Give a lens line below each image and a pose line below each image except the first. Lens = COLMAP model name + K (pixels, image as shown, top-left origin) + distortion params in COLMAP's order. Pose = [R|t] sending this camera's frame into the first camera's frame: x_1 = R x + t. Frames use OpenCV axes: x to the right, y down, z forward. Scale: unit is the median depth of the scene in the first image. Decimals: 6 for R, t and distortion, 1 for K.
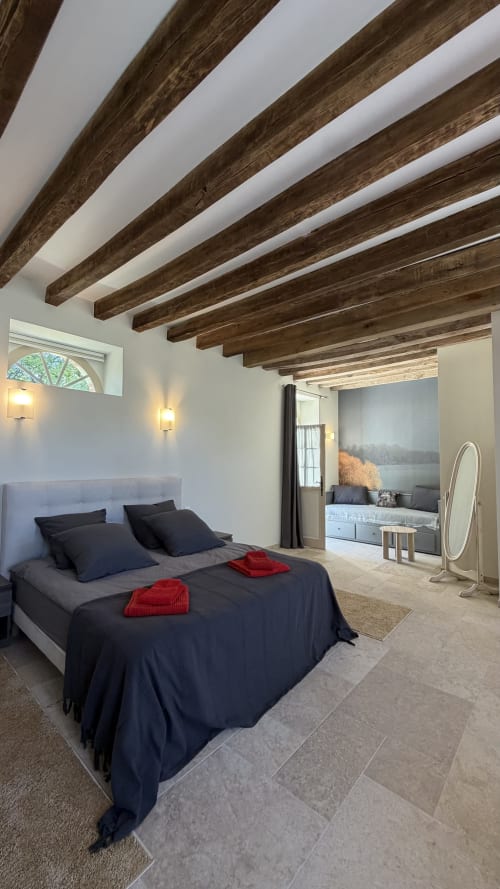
lens RADIAL K [[356.0, 0, 248.4], [0, 356.0, 444.7], [0, 0, 1]] dist [0.000368, 0.000223]
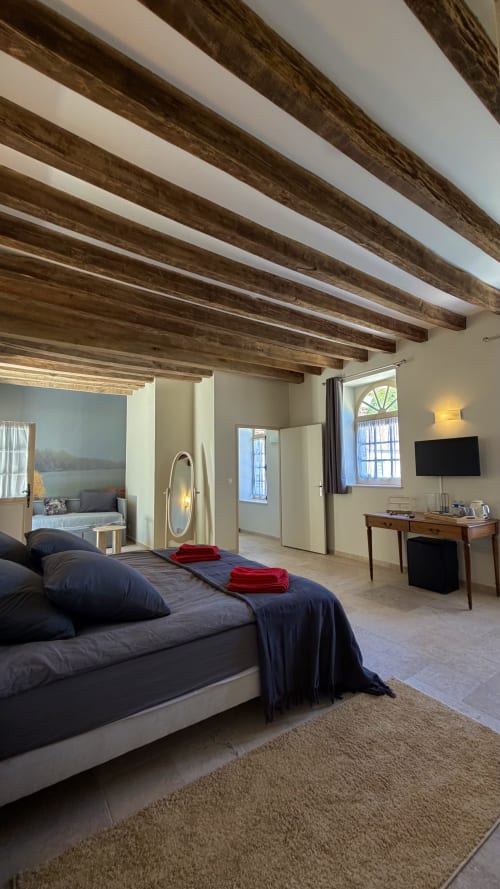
lens RADIAL K [[356.0, 0, 247.9], [0, 356.0, 444.4], [0, 0, 1]] dist [0.000368, 0.000223]
pose [[0.248669, 0.066161, 0.966326, -0.492944], [-0.025679, 0.997764, -0.061705, 0.033625], [-0.968248, -0.009470, 0.249812, 0.280947]]
